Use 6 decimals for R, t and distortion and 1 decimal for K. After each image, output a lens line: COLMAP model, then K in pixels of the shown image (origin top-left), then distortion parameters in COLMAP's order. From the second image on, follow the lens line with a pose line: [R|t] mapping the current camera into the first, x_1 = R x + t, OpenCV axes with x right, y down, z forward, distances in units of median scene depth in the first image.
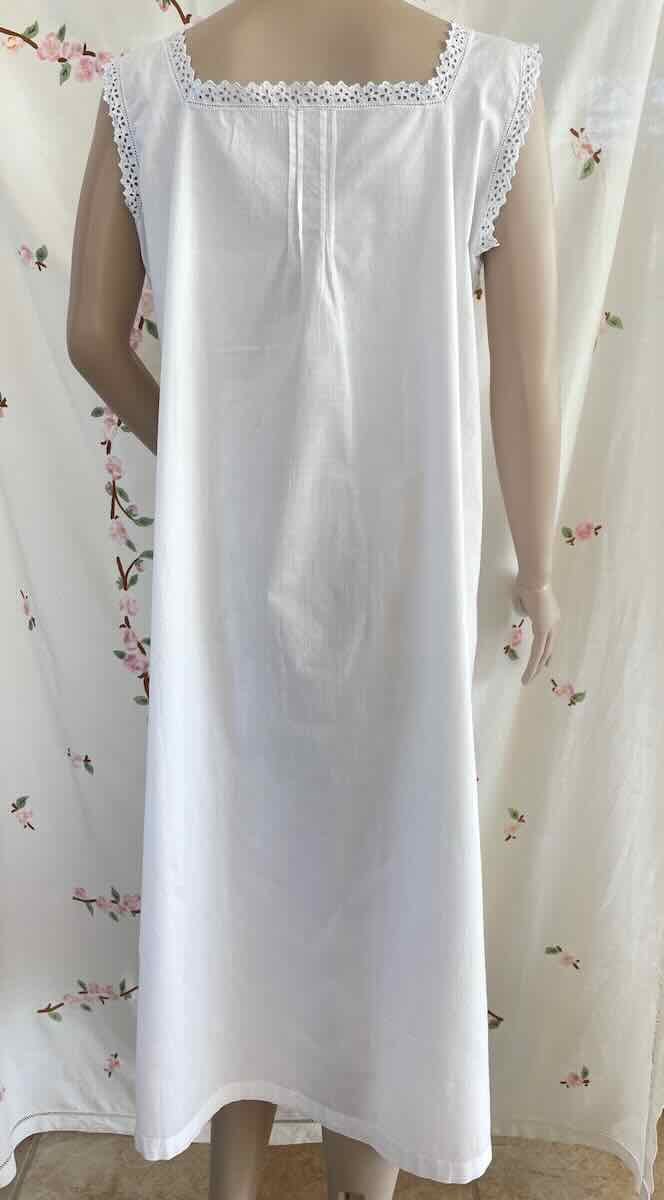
lens RADIAL K [[874.2, 0, 356.5], [0, 874.2, 597.7], [0, 0, 1]] dist [0.050095, -0.089347]
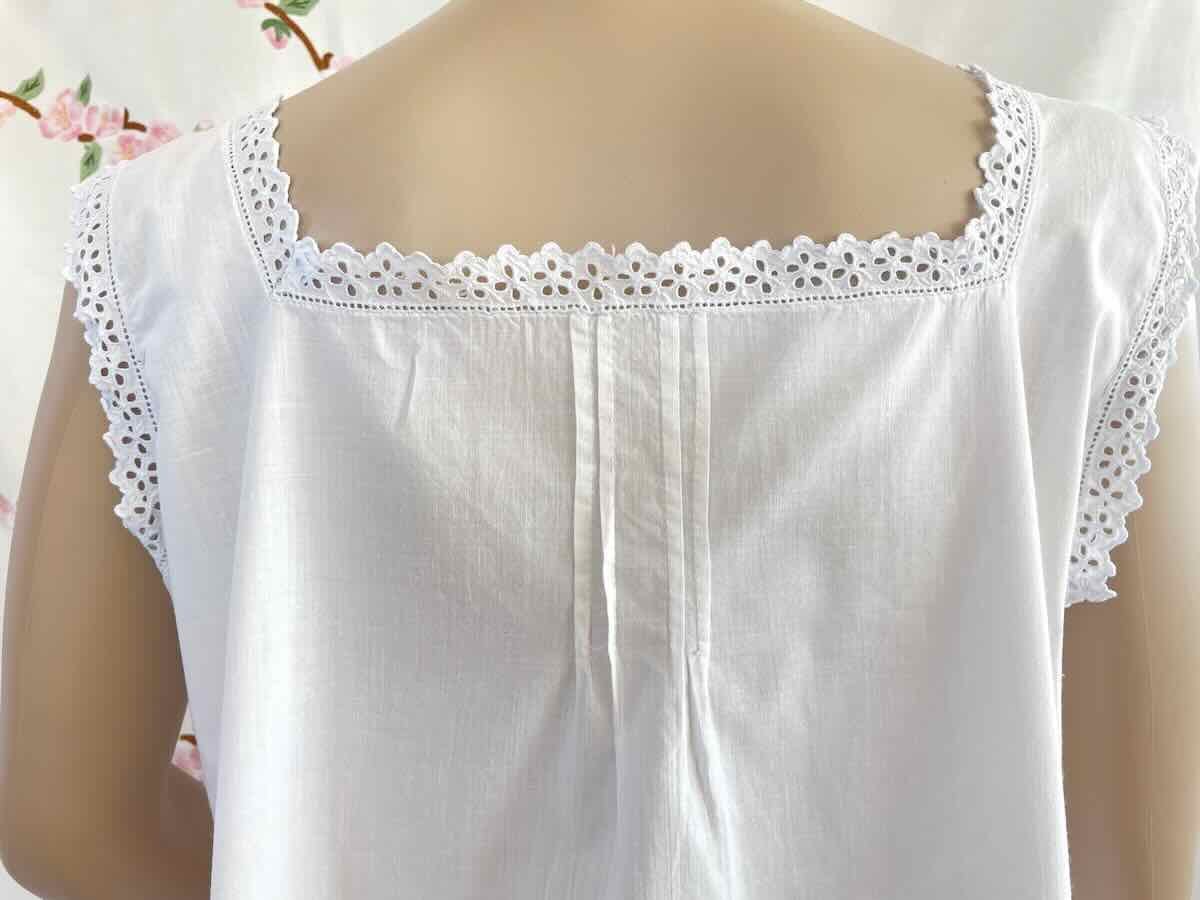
lens RADIAL K [[933.5, 0, 600.0], [0, 933.5, 450.0], [0, 0, 1]] dist [0.070219, -0.135771]
pose [[0.998316, -0.036512, 0.045083, -0.083149], [0.043801, 0.983940, -0.173043, -0.430123], [-0.038041, 0.174726, 0.983882, 0.632788]]
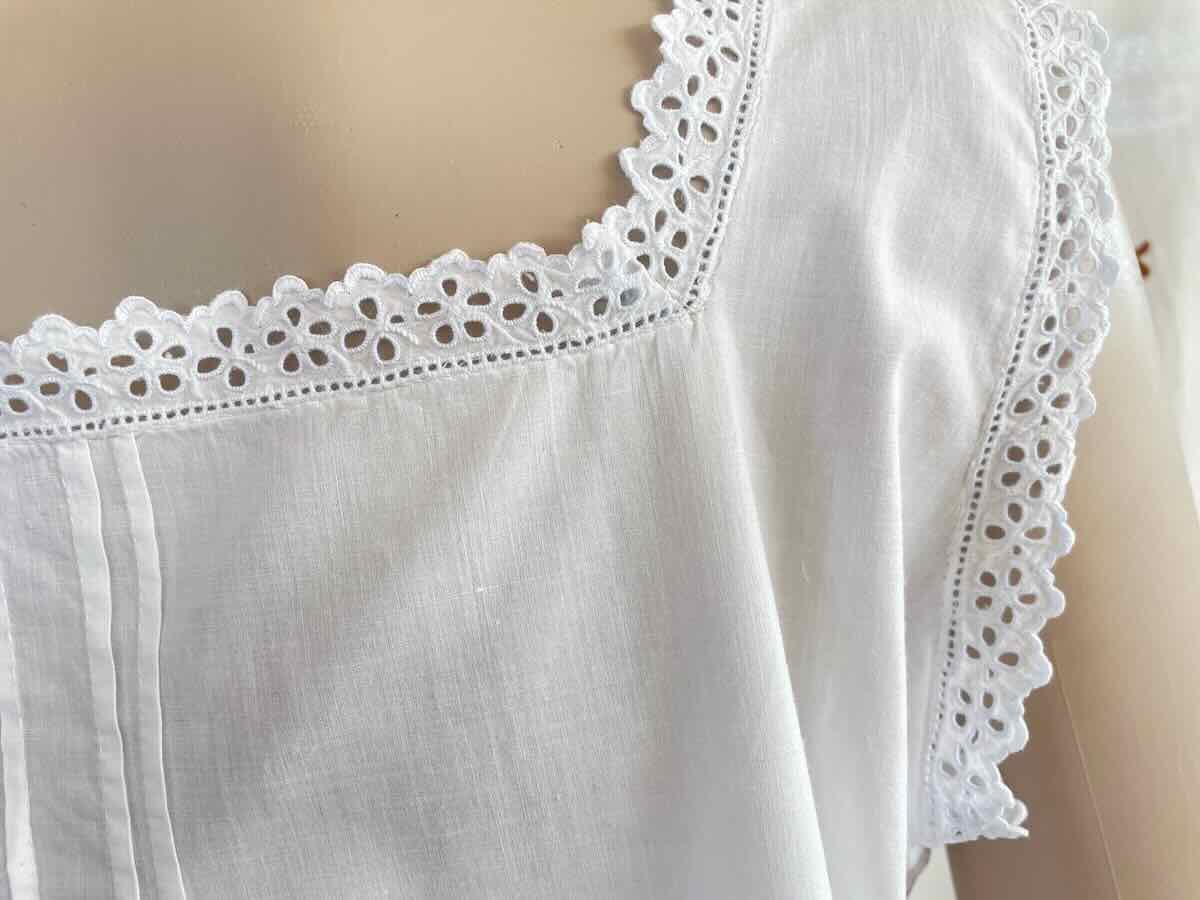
lens RADIAL K [[933.5, 0, 600.0], [0, 933.5, 450.0], [0, 0, 1]] dist [0.070219, -0.135771]
pose [[0.988900, -0.129499, -0.072848, 0.090893], [0.113475, 0.974743, -0.192352, -0.490817], [0.095918, 0.181951, 0.978618, 0.794386]]
